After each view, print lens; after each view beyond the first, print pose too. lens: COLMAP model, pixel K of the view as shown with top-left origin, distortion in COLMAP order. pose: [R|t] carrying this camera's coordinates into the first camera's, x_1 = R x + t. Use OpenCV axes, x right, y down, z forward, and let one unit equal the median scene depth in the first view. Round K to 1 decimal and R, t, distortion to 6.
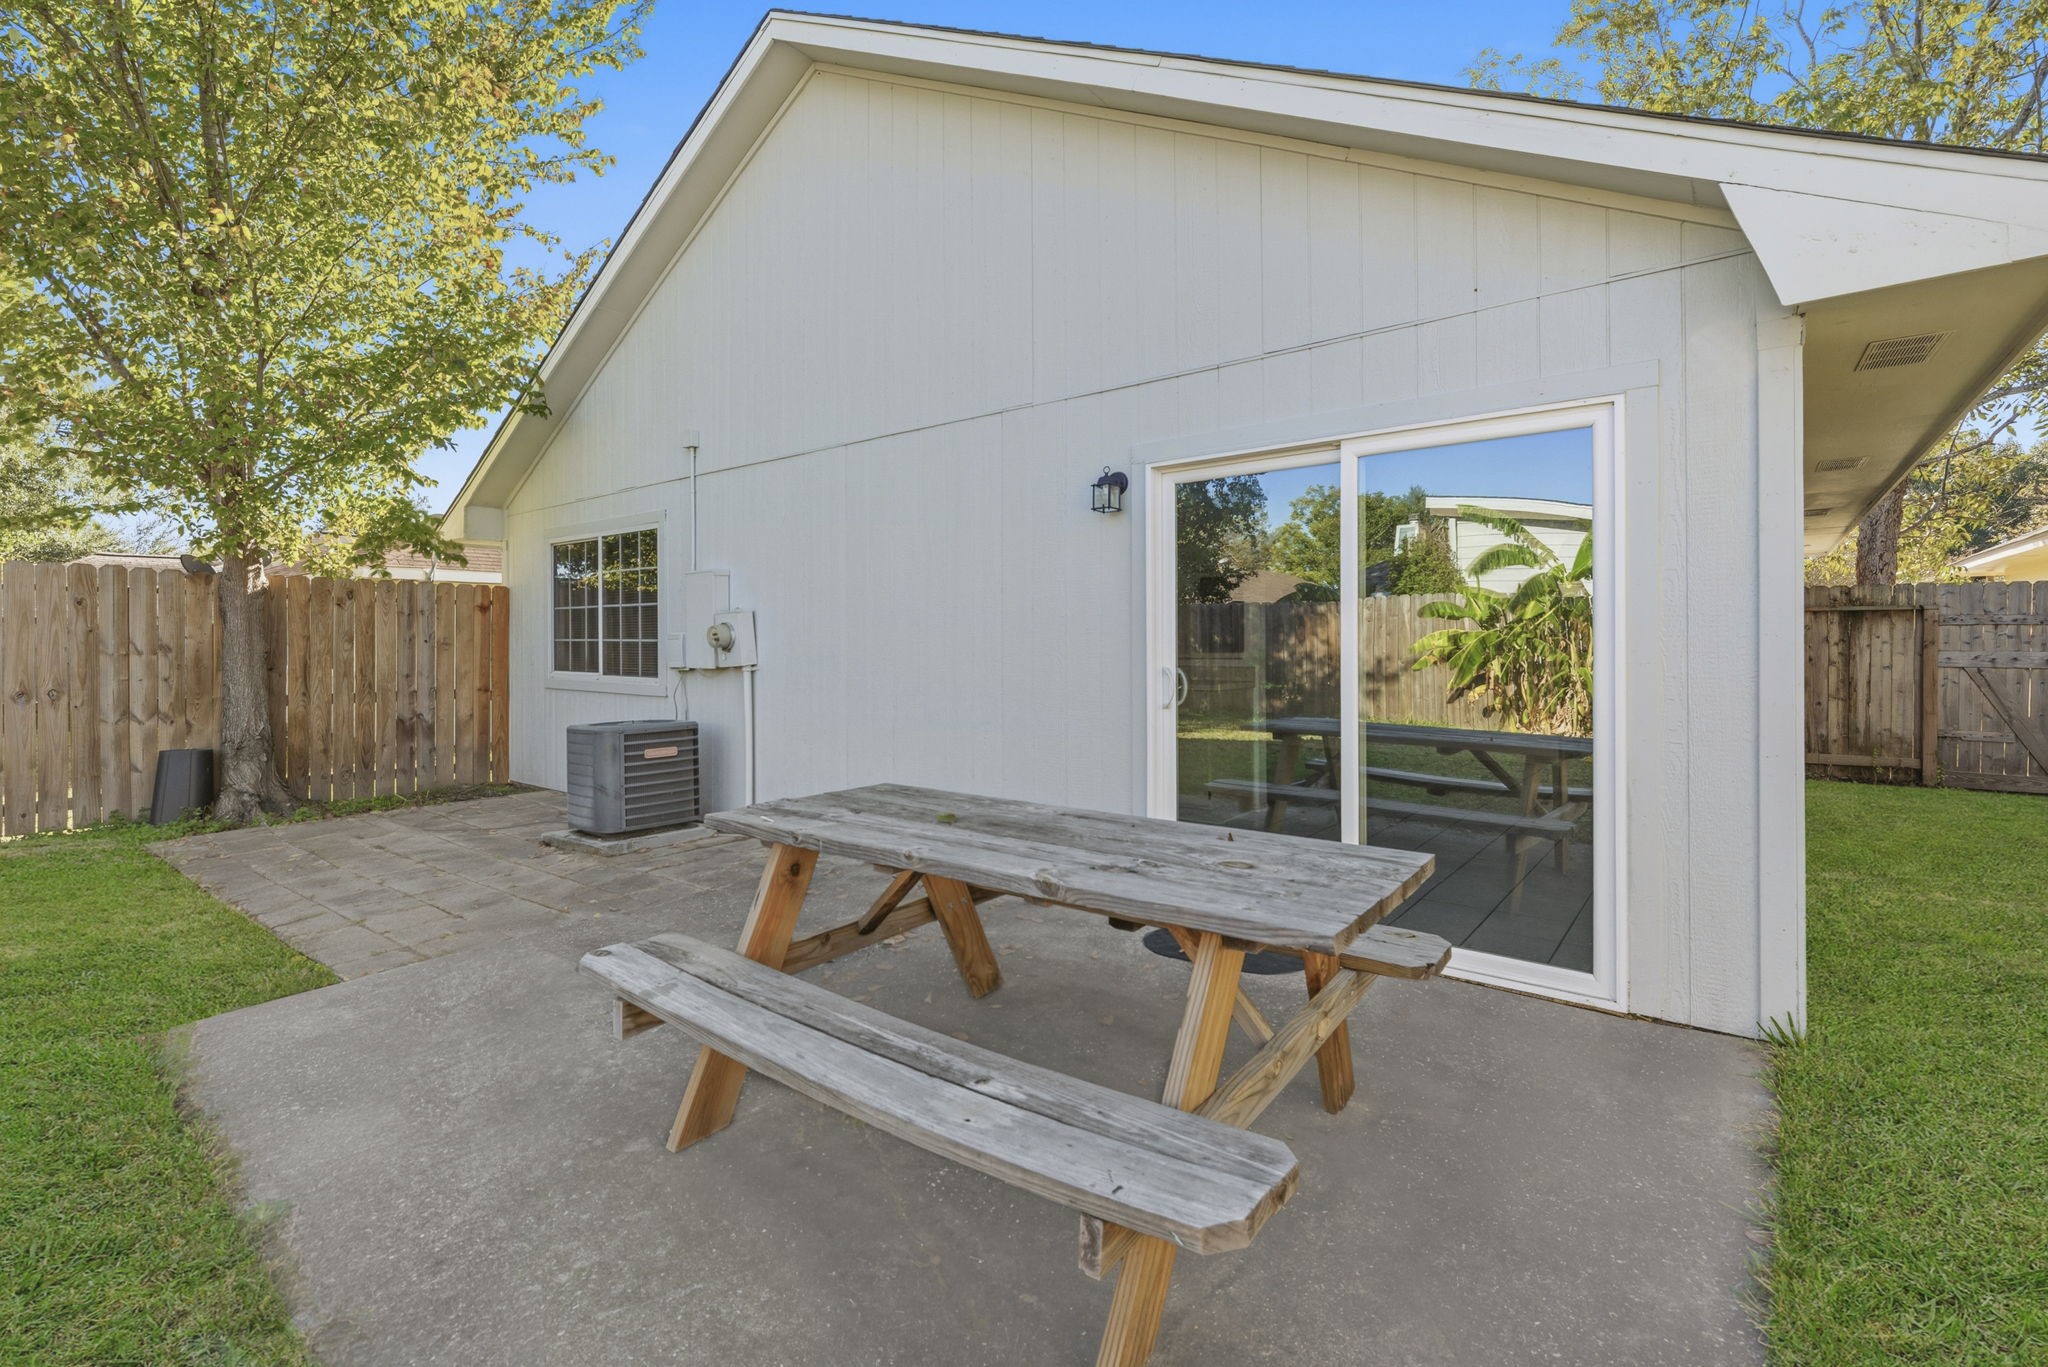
lens RADIAL K [[926.7, 0, 1031.3], [0, 926.7, 632.9], [0, 0, 1]] dist [0.001668, 0.000100]
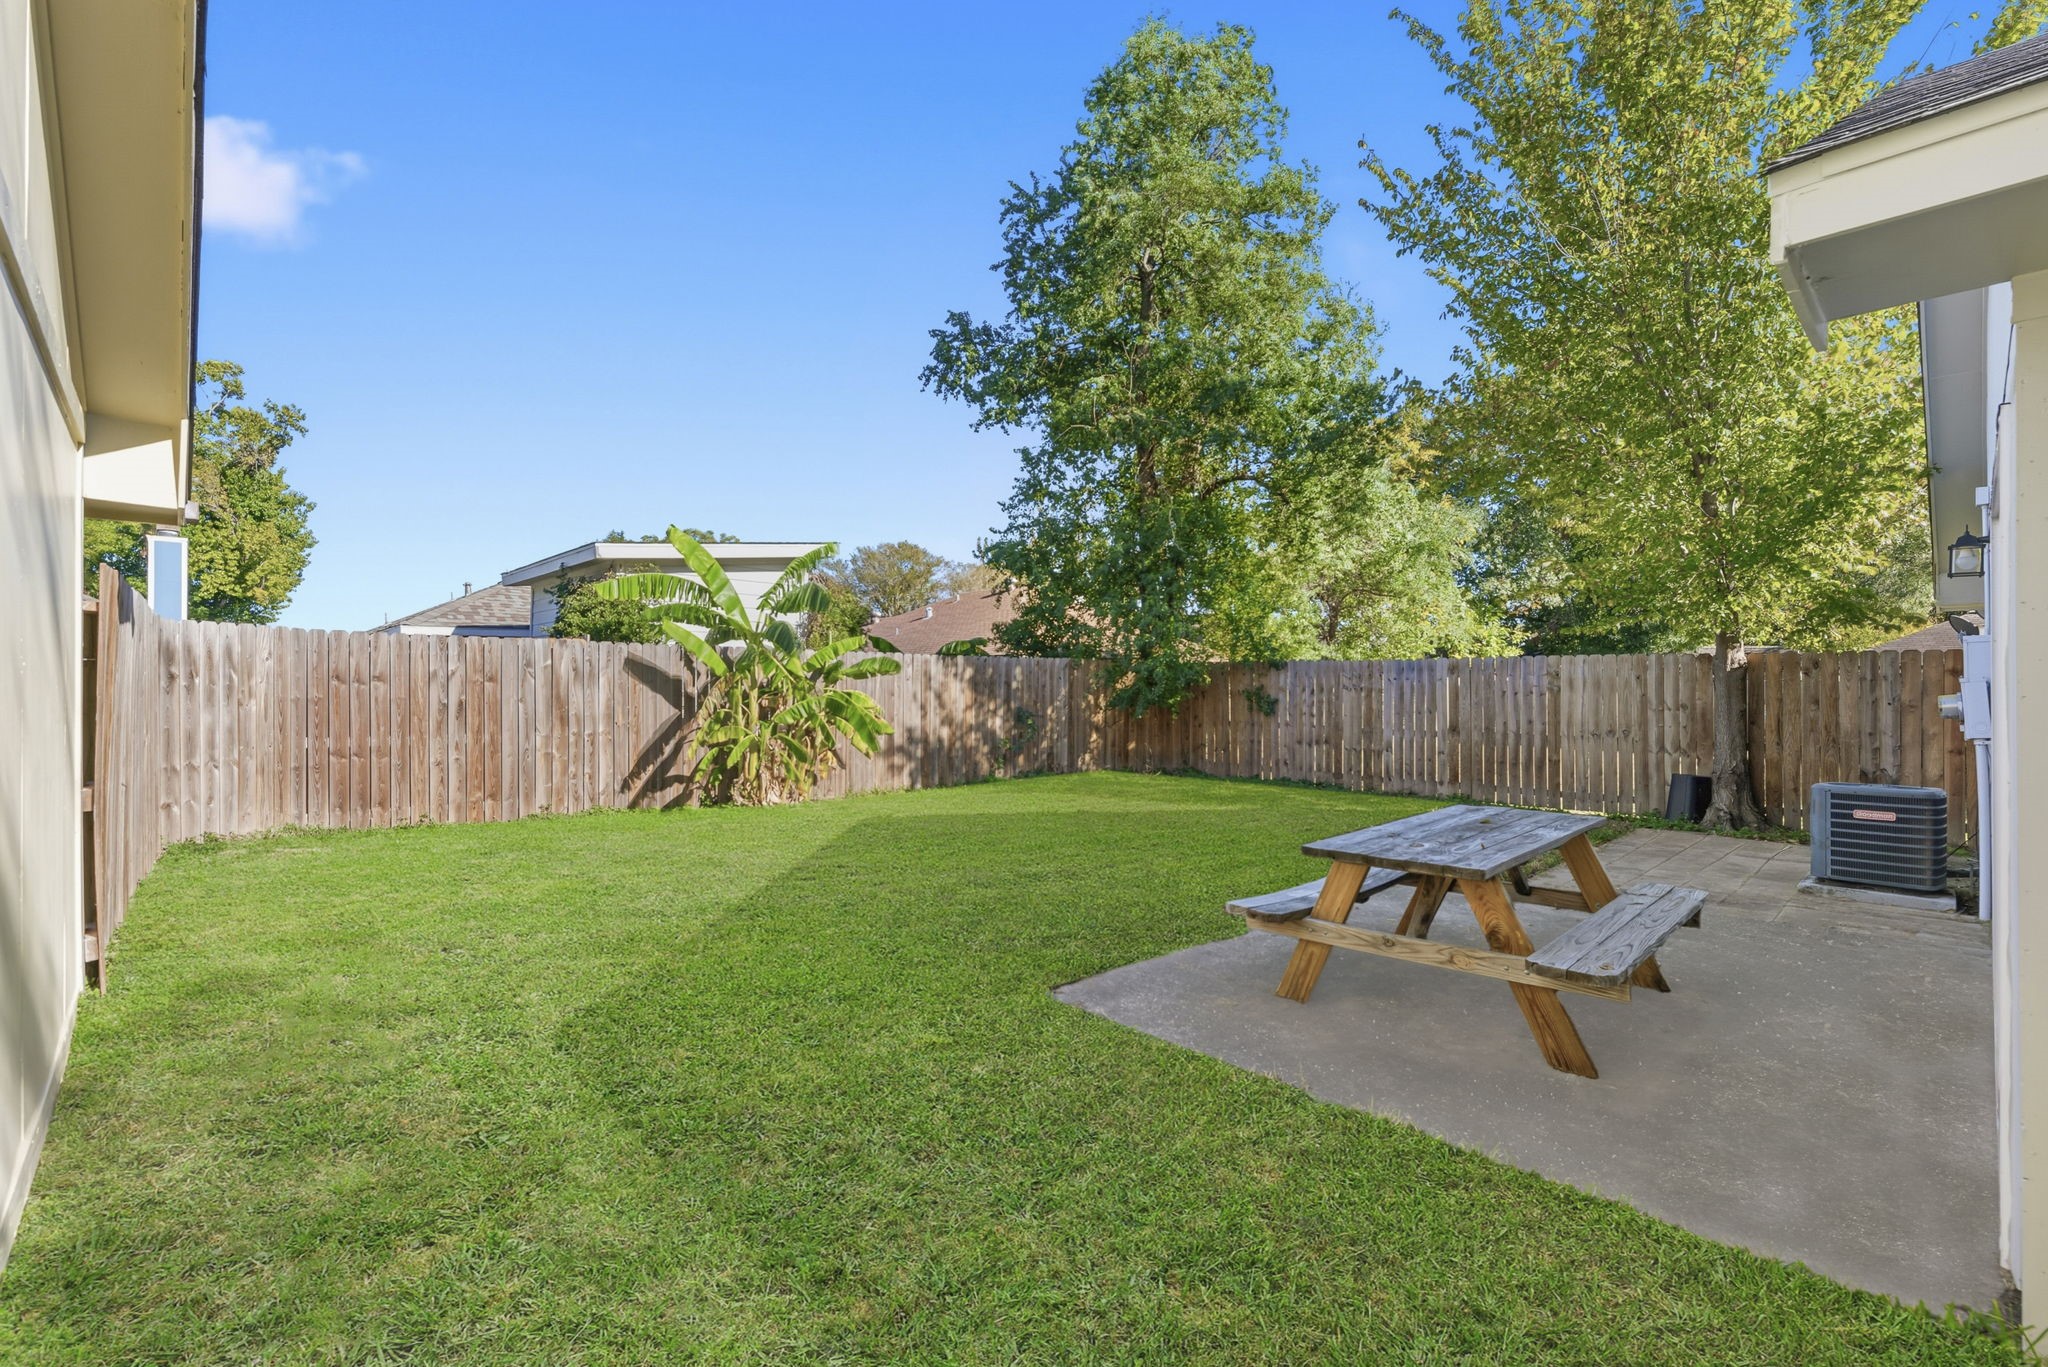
lens RADIAL K [[892.7, 0, 1029.4], [0, 892.7, 685.2], [0, 0, 1]] dist [-0.004461, 0.001658]
pose [[-0.152406, -0.002485, -0.988315, 0.630871], [0.010400, 0.999937, -0.004118, -0.021994], [0.988263, -0.010906, -0.152371, 0.163593]]
